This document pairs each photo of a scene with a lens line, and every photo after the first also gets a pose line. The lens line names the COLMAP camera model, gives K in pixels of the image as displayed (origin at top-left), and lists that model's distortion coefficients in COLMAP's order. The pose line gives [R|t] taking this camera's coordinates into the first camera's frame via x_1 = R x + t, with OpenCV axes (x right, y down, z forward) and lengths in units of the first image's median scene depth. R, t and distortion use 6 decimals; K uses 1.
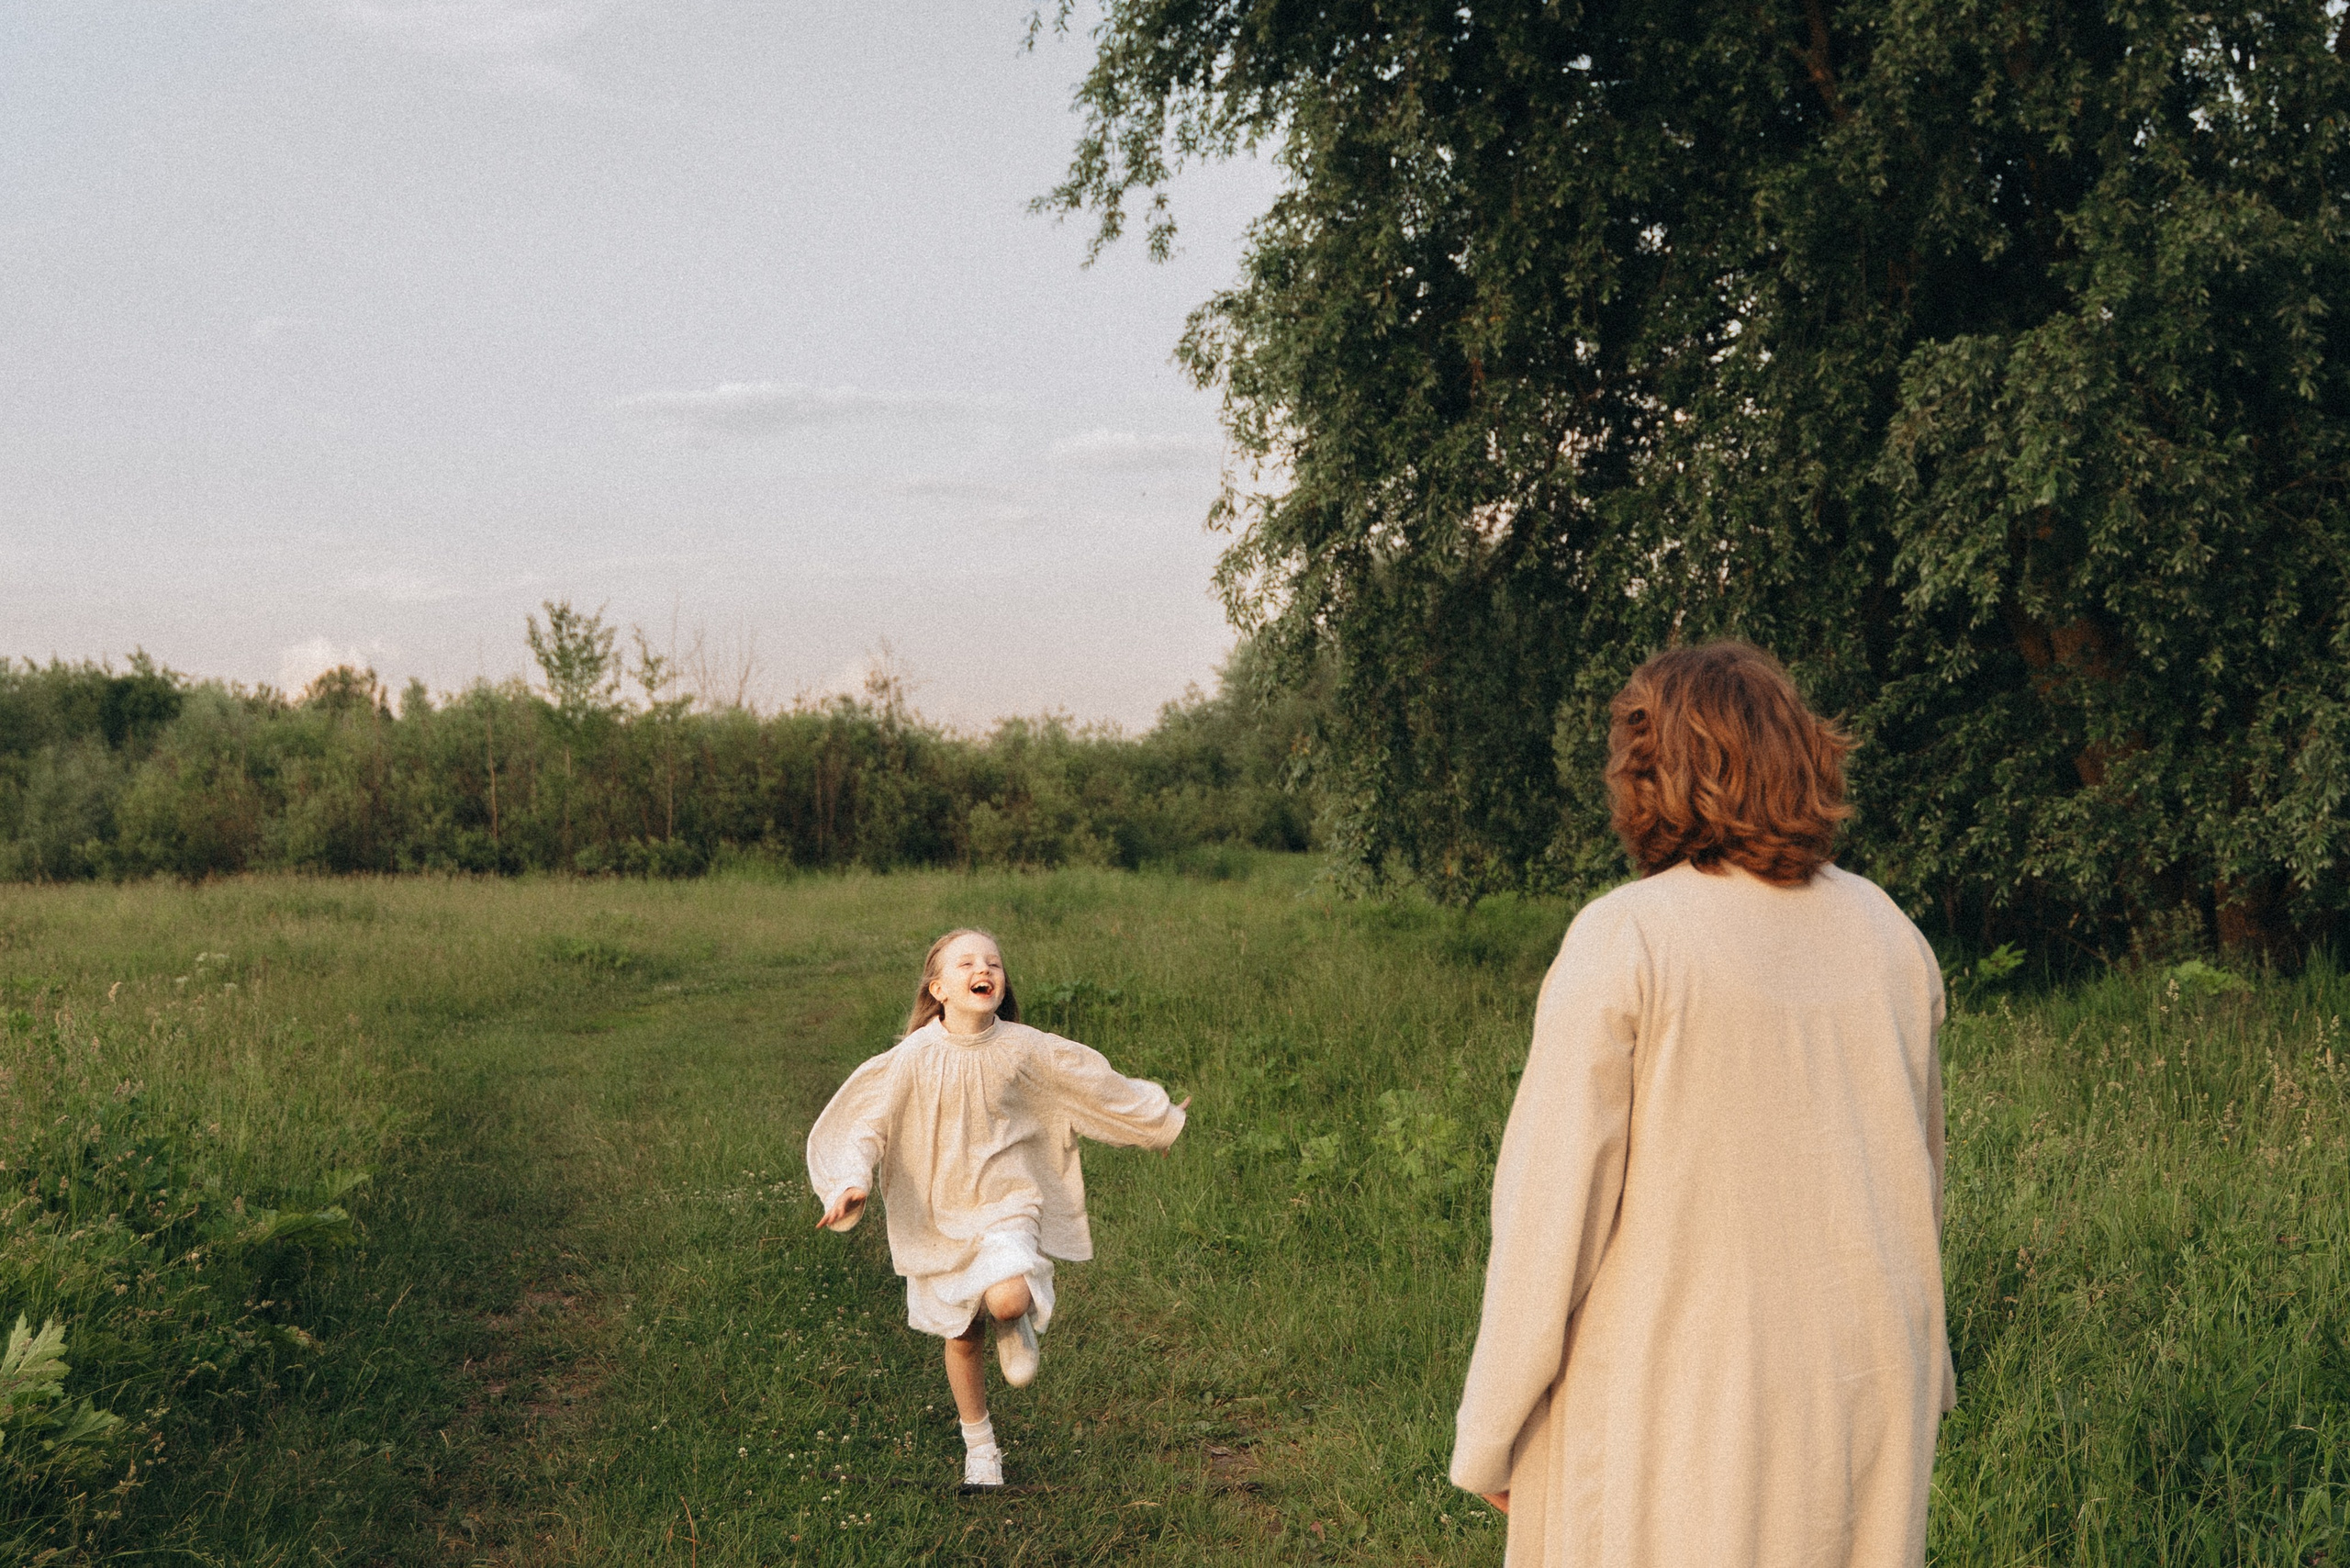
lens RADIAL K [[4003.0, 0, 1143.5], [0, 4003.0, 943.8], [0, 0, 1]] dist [-0.020358, 0.000000]
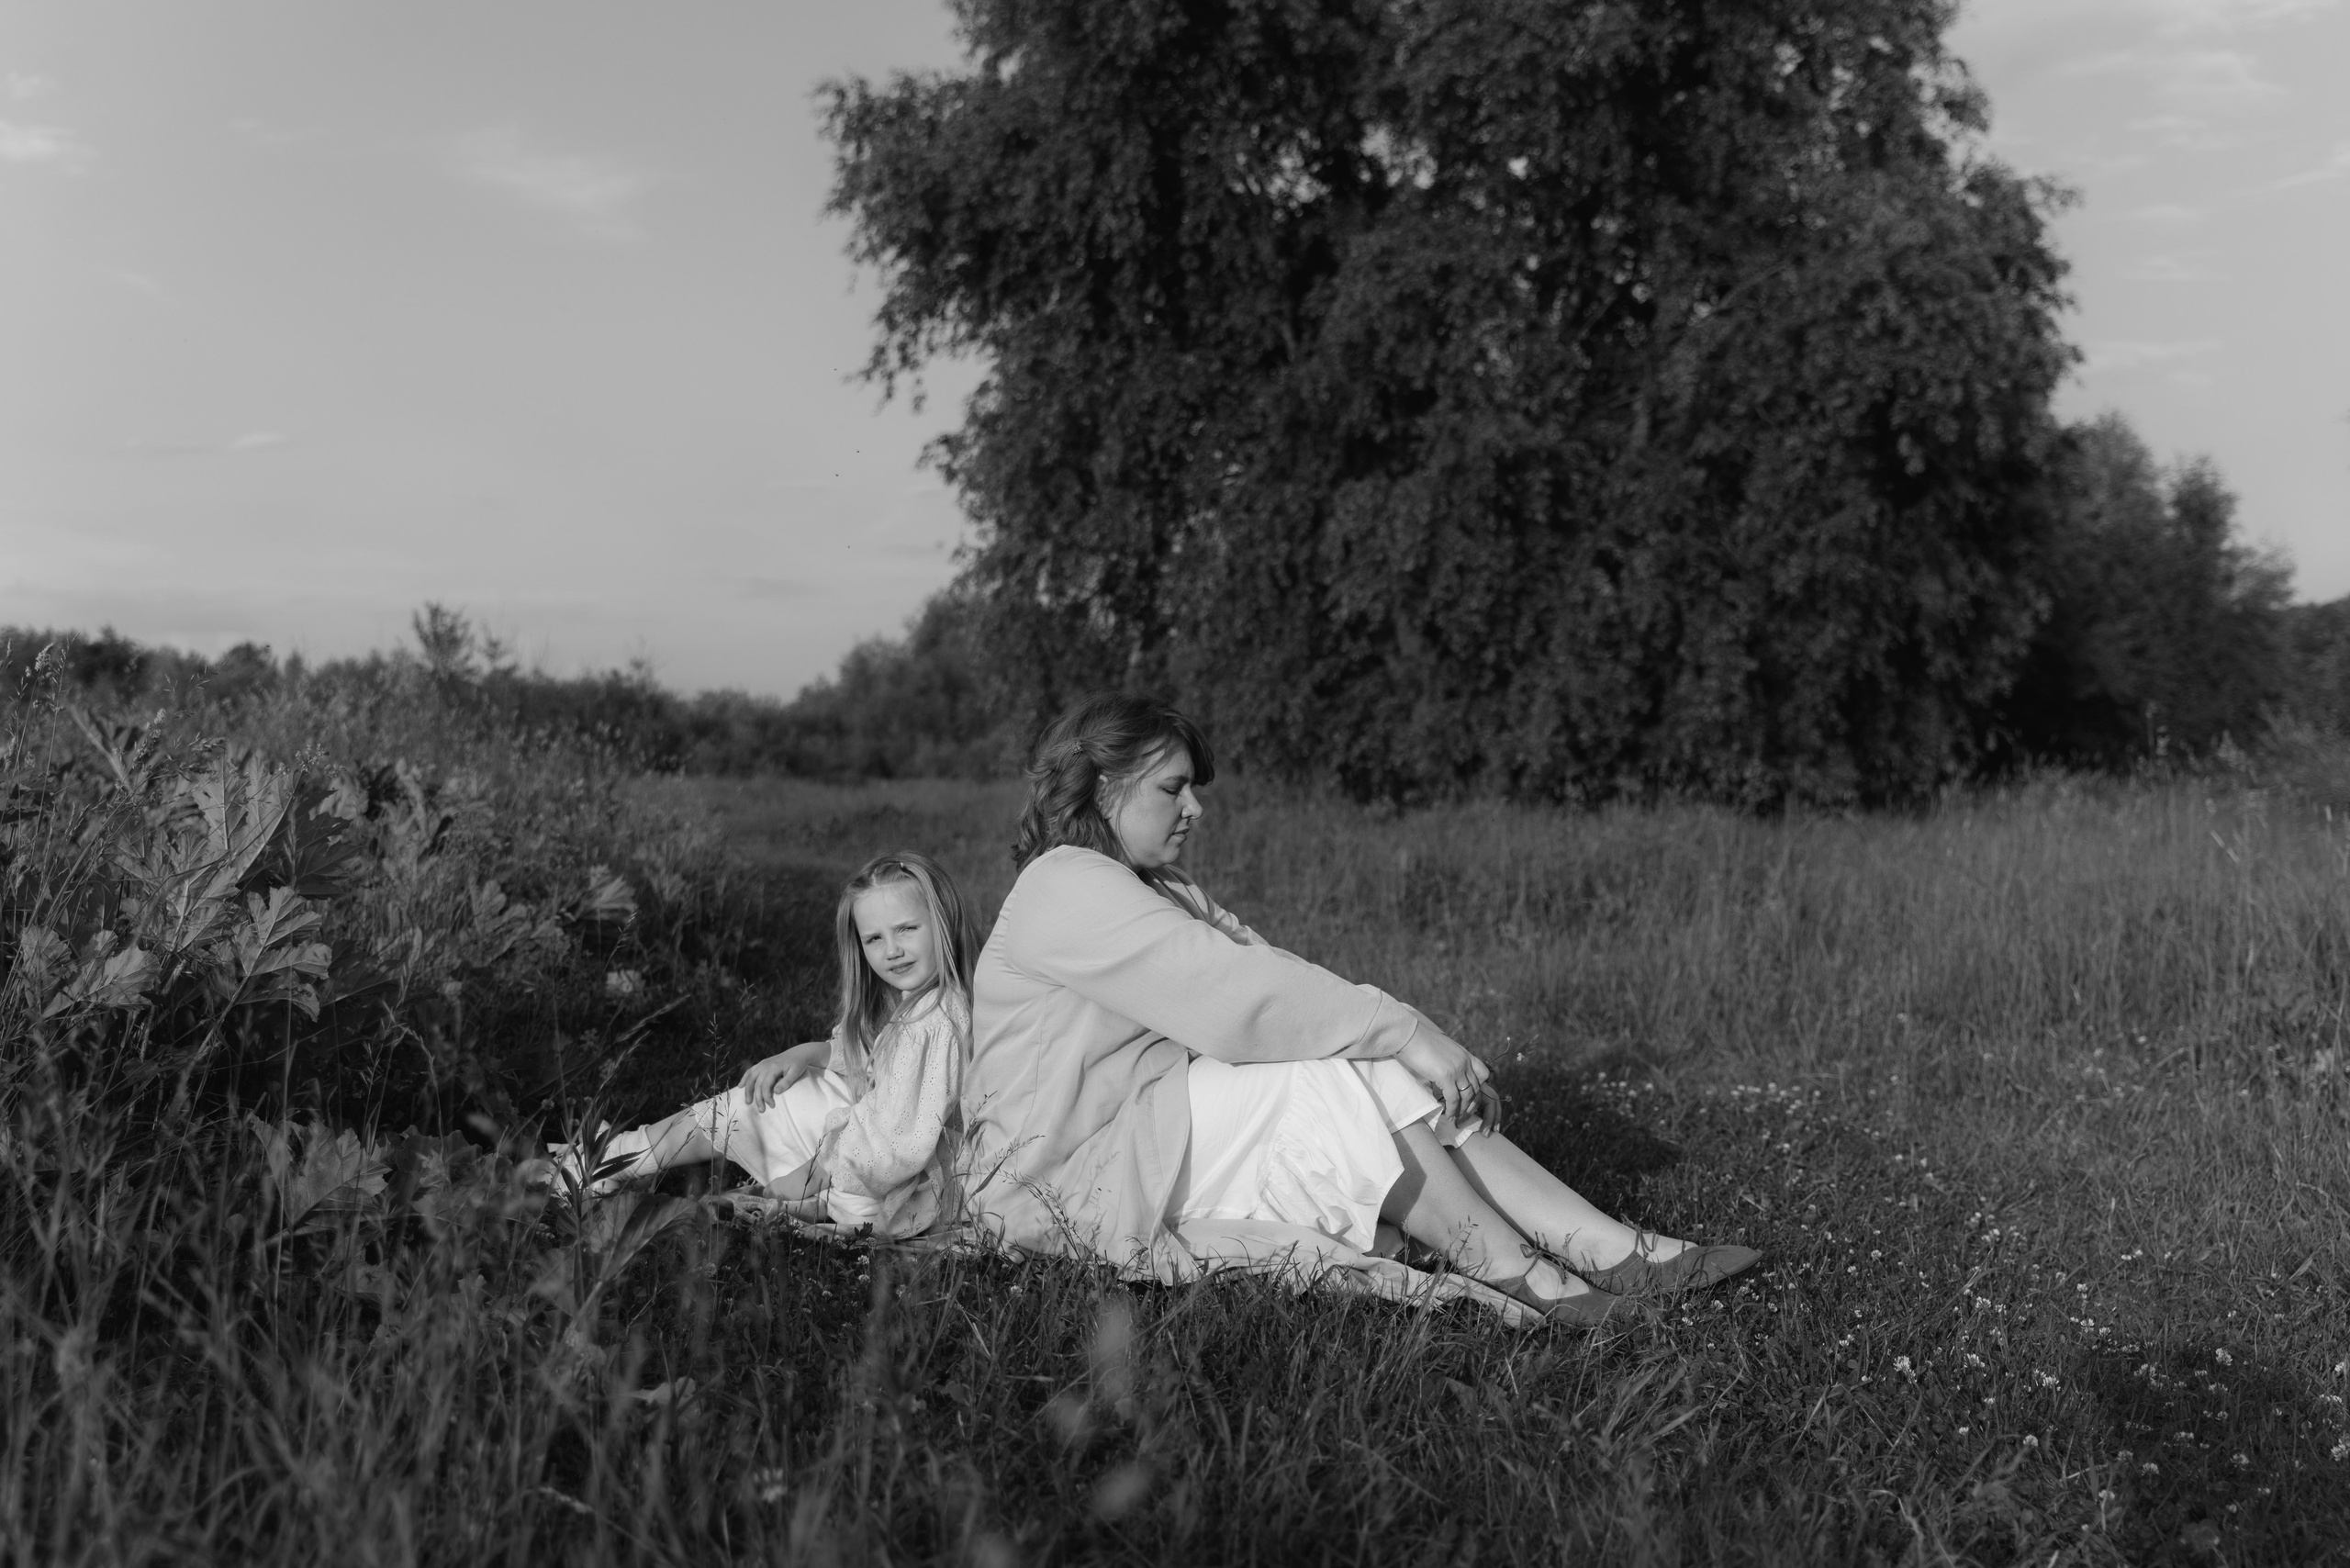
lens RADIAL K [[2724.7, 0, 1165.9], [0, 2724.7, 779.2], [0, 0, 1]] dist [-0.027191, 0.000000]
pose [[0.985817, 0.034346, 0.164274, -0.086352], [-0.028634, 0.998904, -0.037019, 0.036752], [-0.165366, 0.031790, 0.985720, -0.229816]]
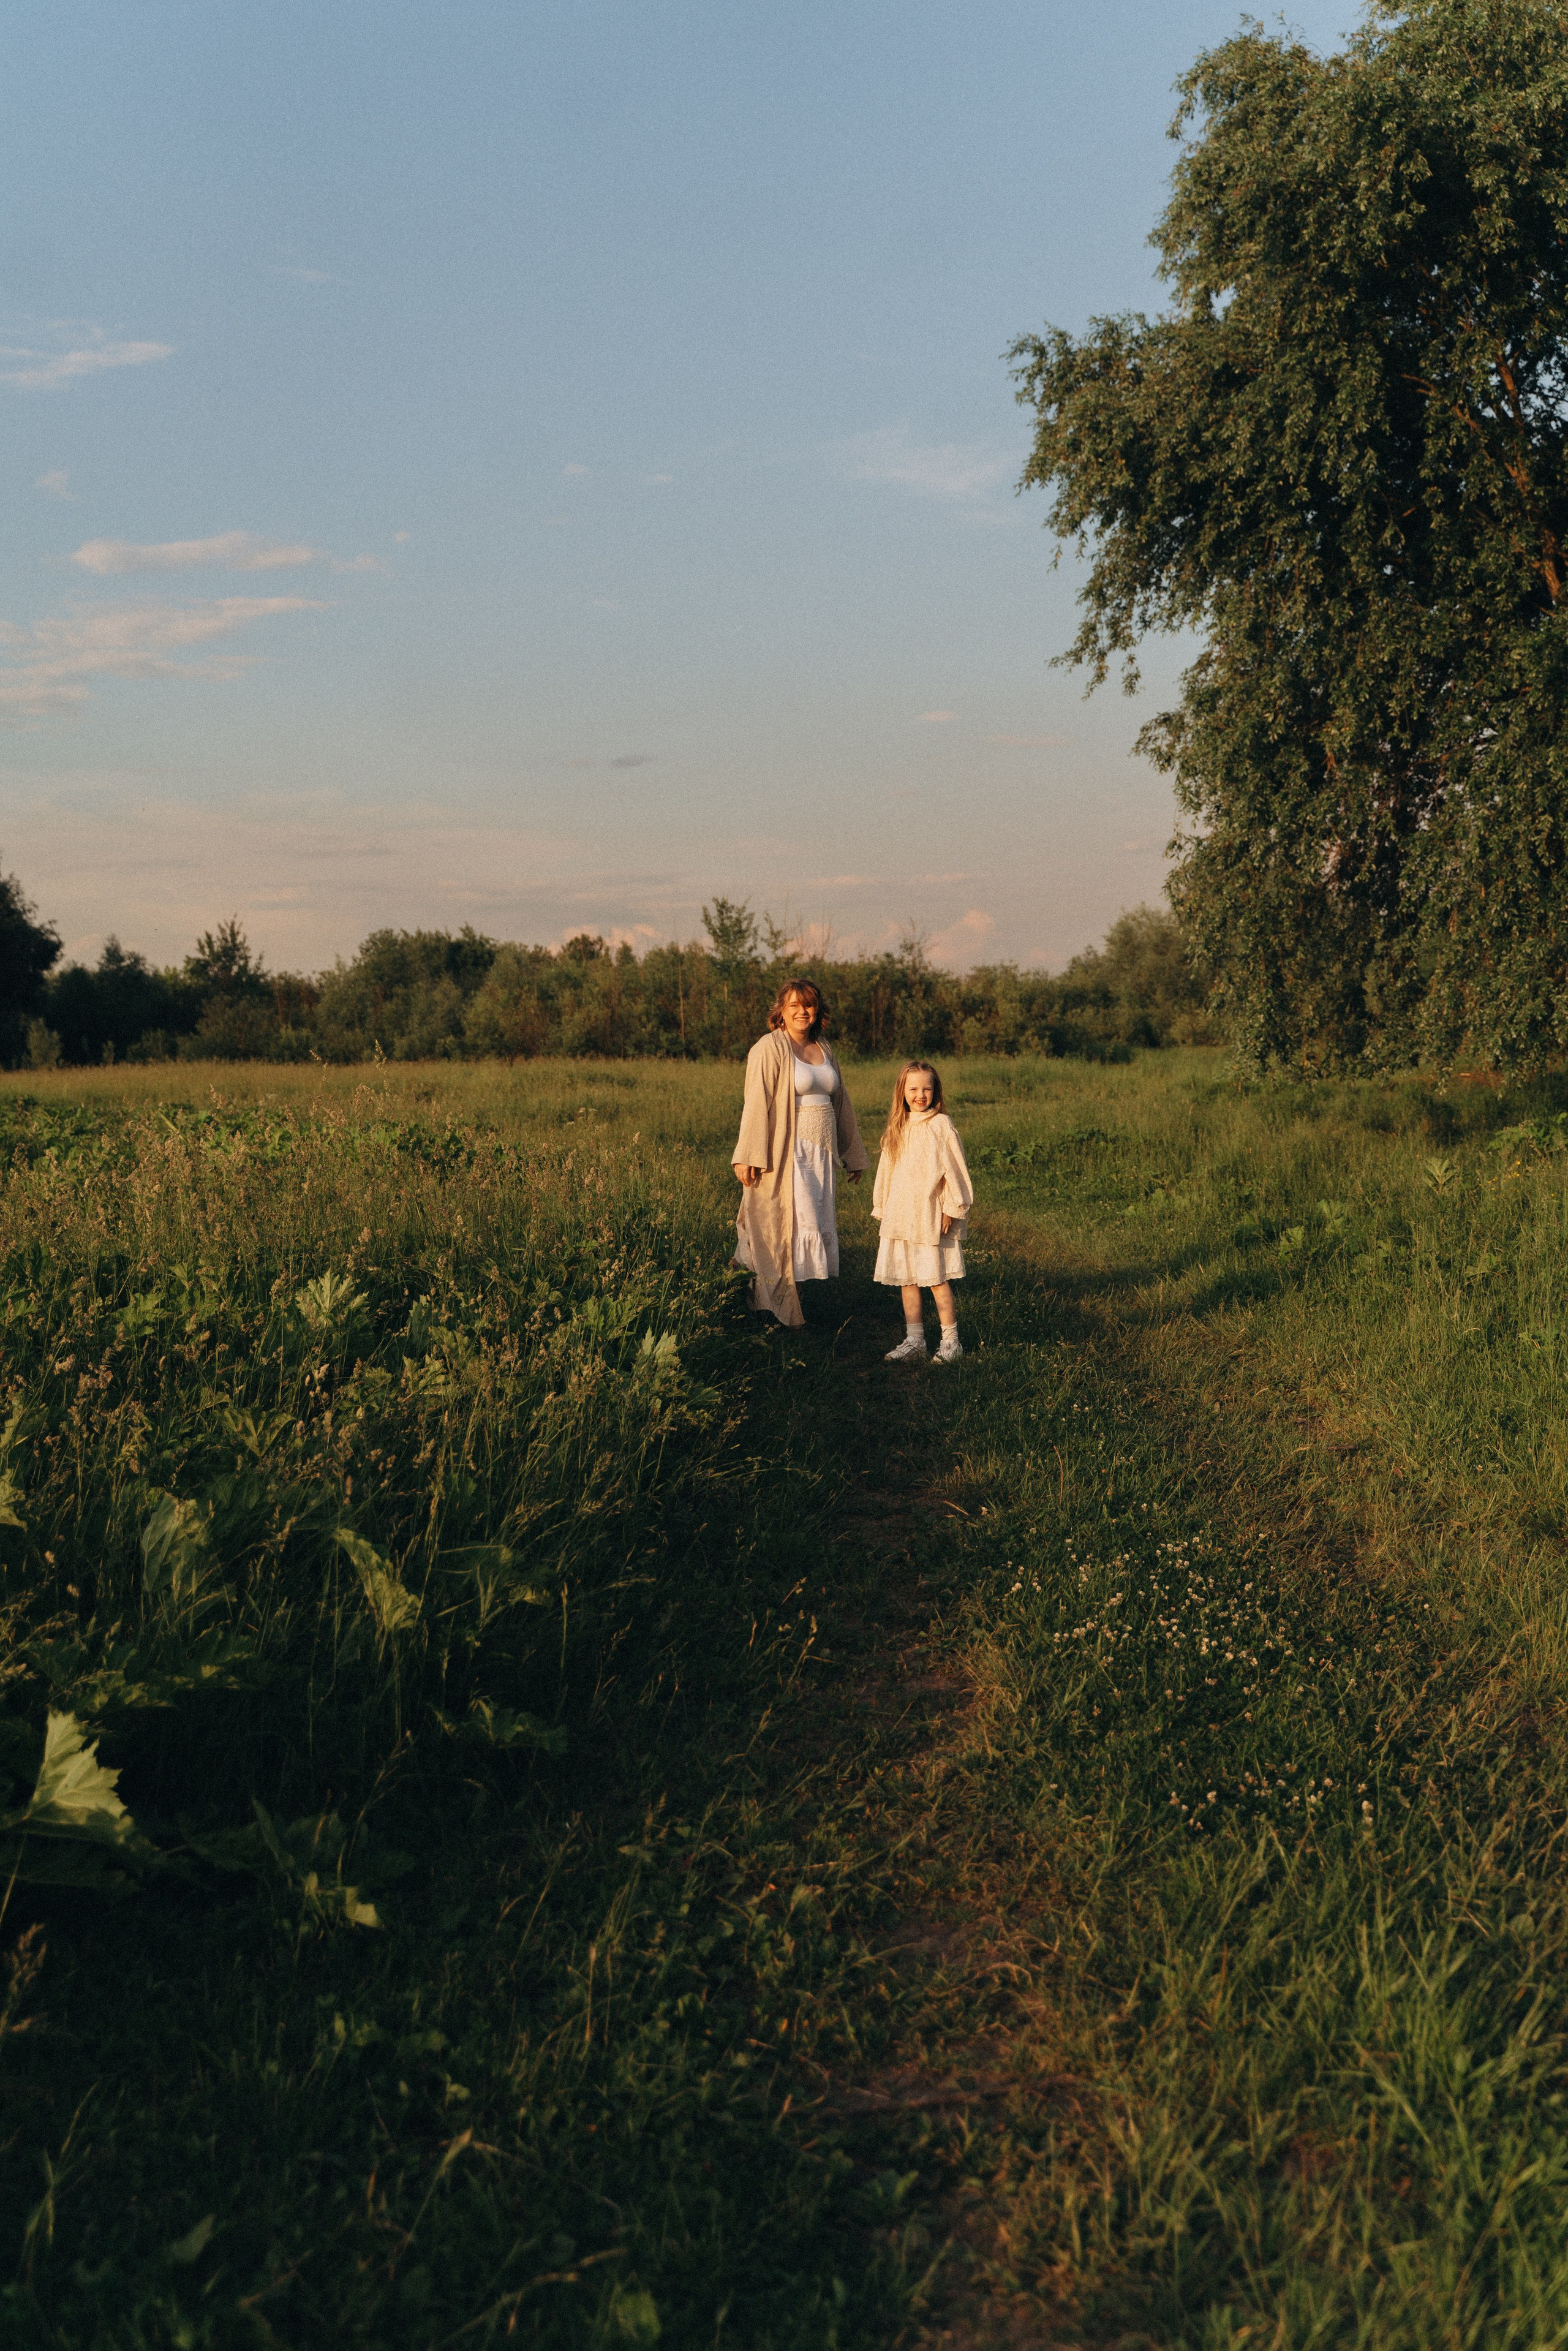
lens RADIAL K [[2374.0, 0, 761.9], [0, 2374.0, 1172.4], [0, 0, 1]] dist [-0.003987, 0.000000]
pose [[0.993818, 0.011139, -0.110461, -0.039542], [-0.007651, 0.999460, 0.031956, -0.002854], [0.110757, -0.030913, 0.993367, -0.004037]]
